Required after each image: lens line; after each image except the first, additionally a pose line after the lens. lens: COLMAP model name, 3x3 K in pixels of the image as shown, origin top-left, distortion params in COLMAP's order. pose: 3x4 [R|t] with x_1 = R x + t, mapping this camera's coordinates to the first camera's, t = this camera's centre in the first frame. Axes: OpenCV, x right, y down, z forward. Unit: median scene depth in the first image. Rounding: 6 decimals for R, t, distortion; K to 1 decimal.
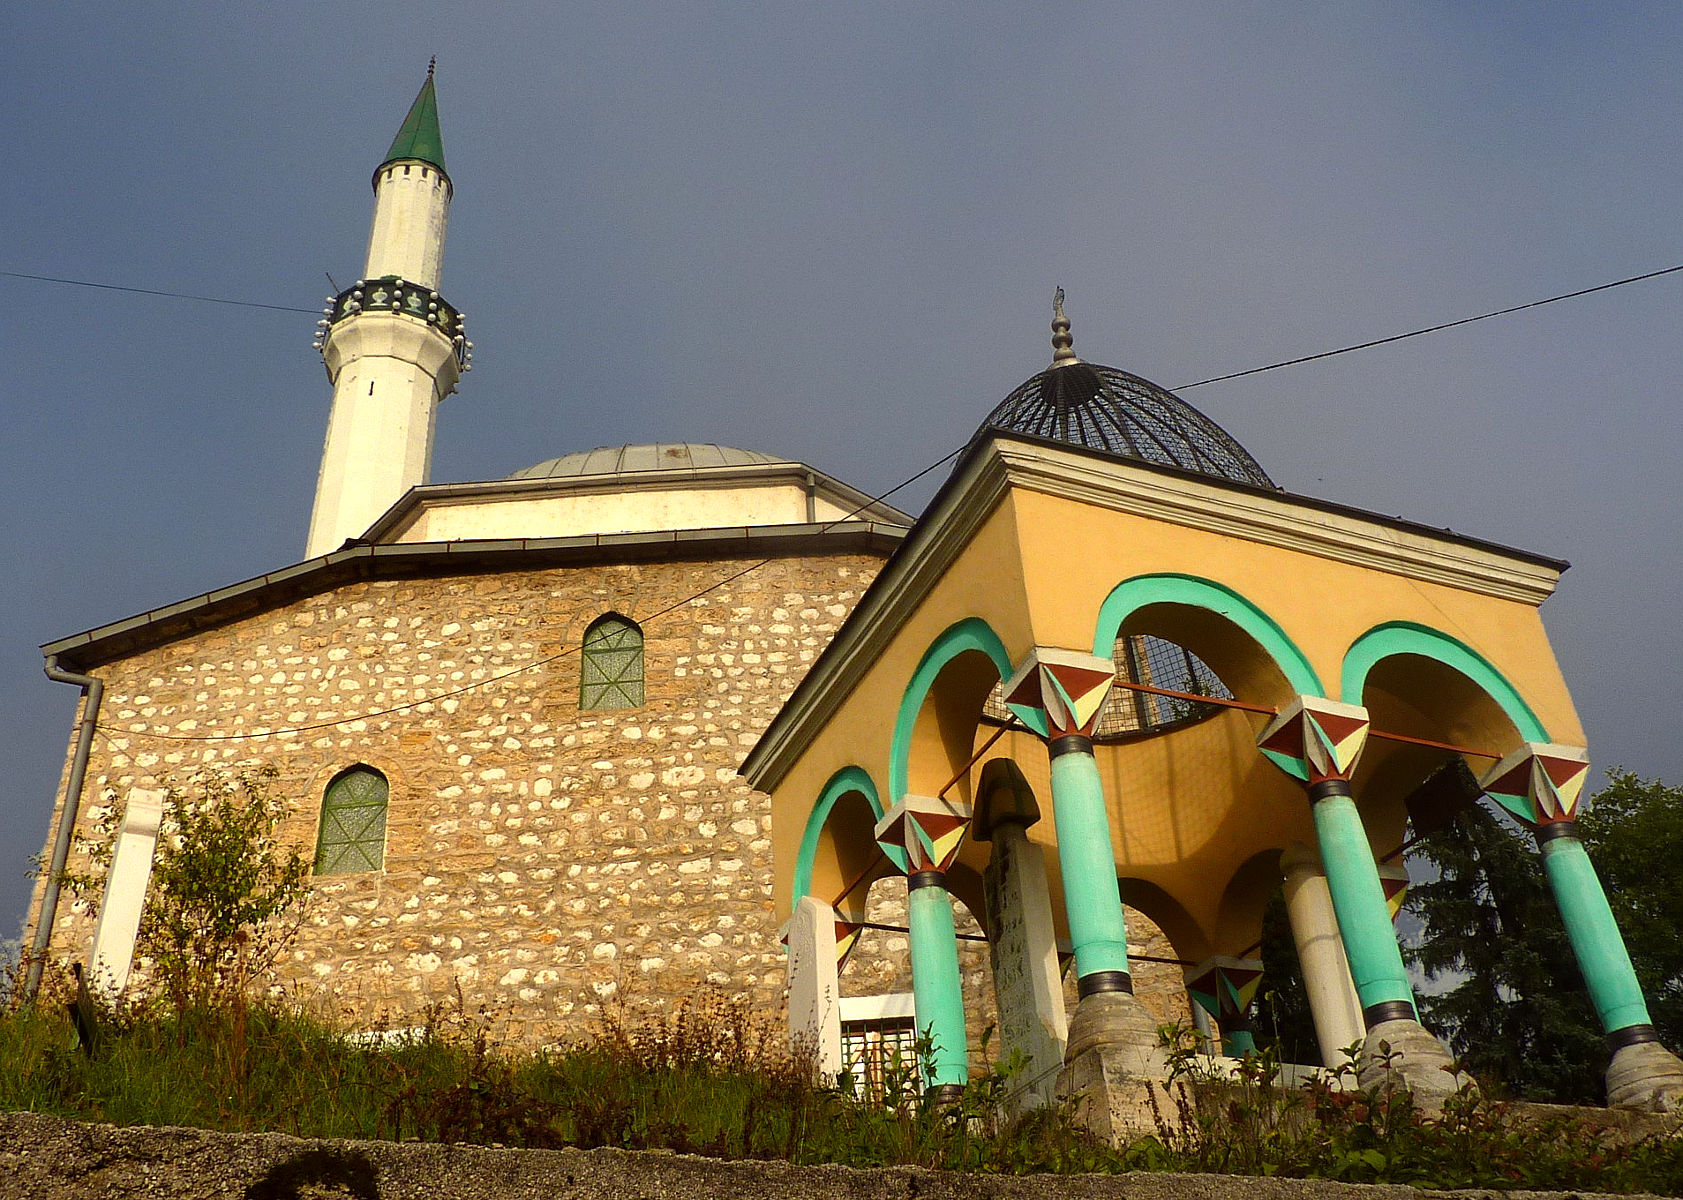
lens RADIAL K [[1588.4, 0, 840.5], [0, 1588.4, 604.9], [0, 0, 1]] dist [-0.007181, 0.000000]
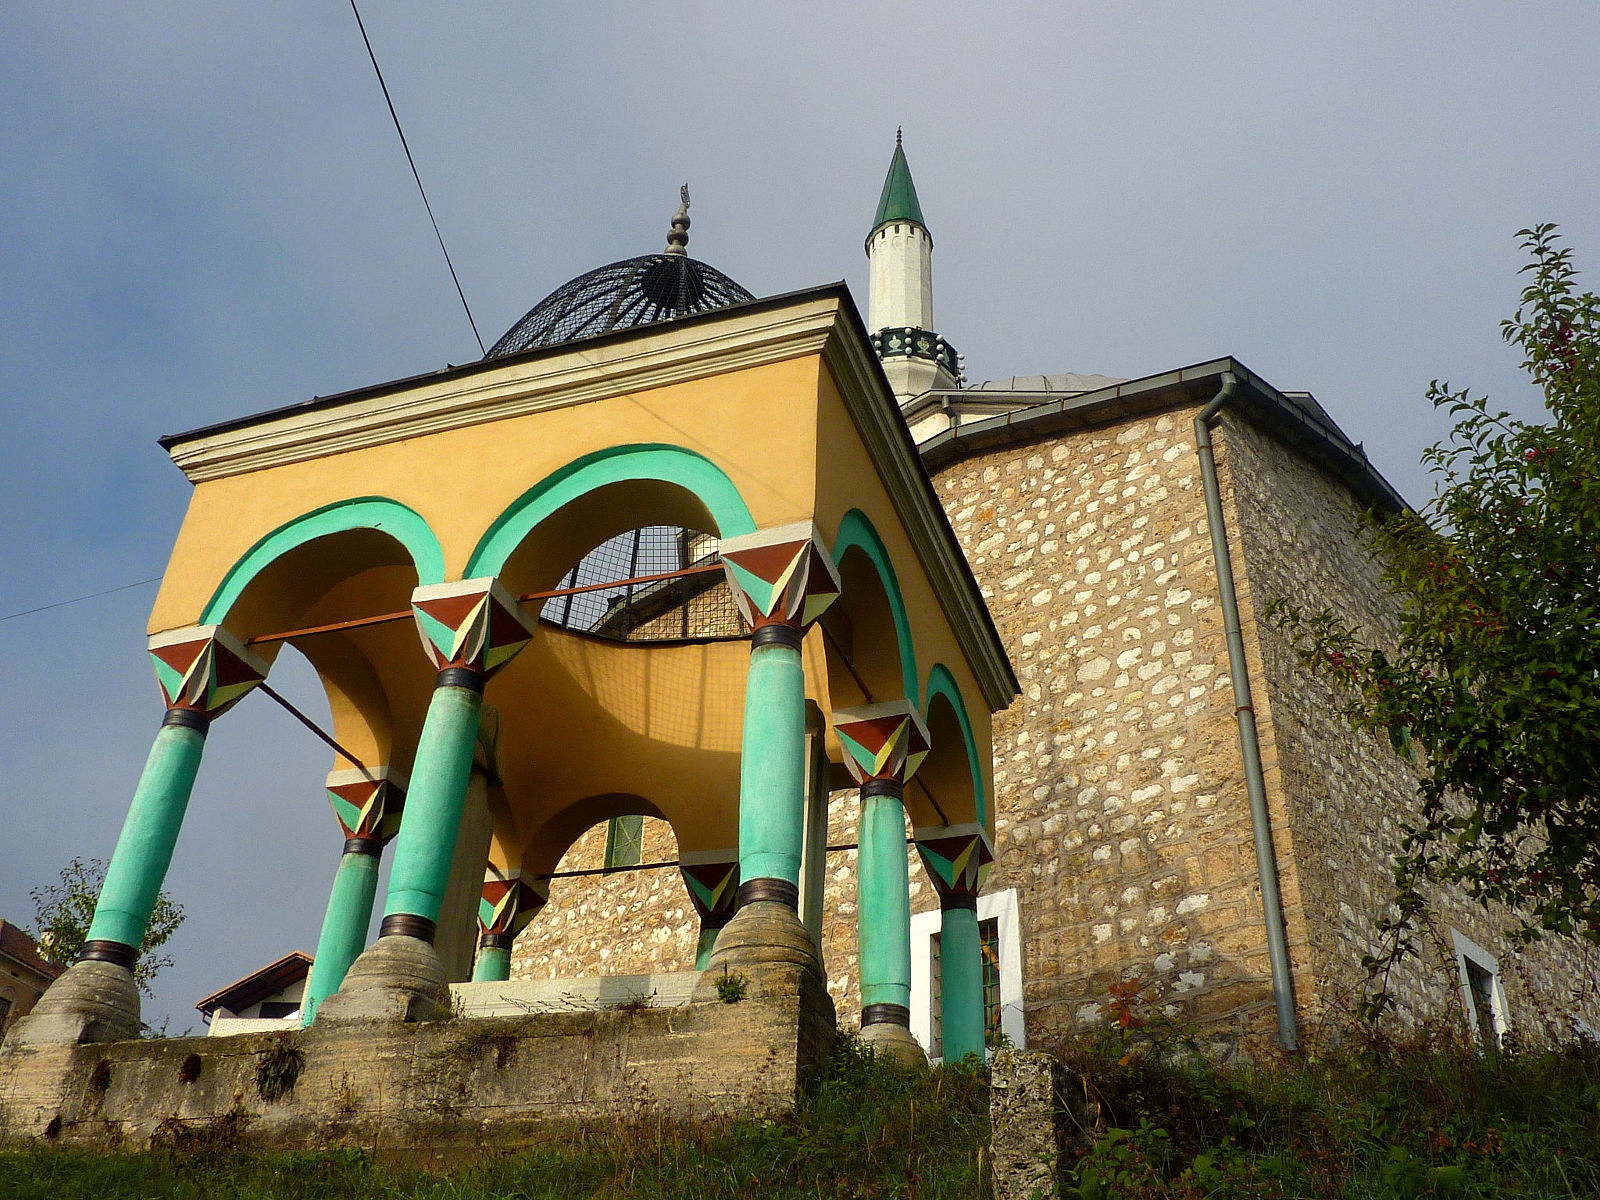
lens RADIAL K [[1398.1, 0, 799.6], [0, 1398.1, 595.5], [0, 0, 1]] dist [0.006302, -0.001358]
pose [[0.740576, -0.294812, -0.603848, 0.512231], [0.306195, 0.947958, -0.087288, 0.108337], [0.598156, -0.120252, 0.792306, 0.269715]]
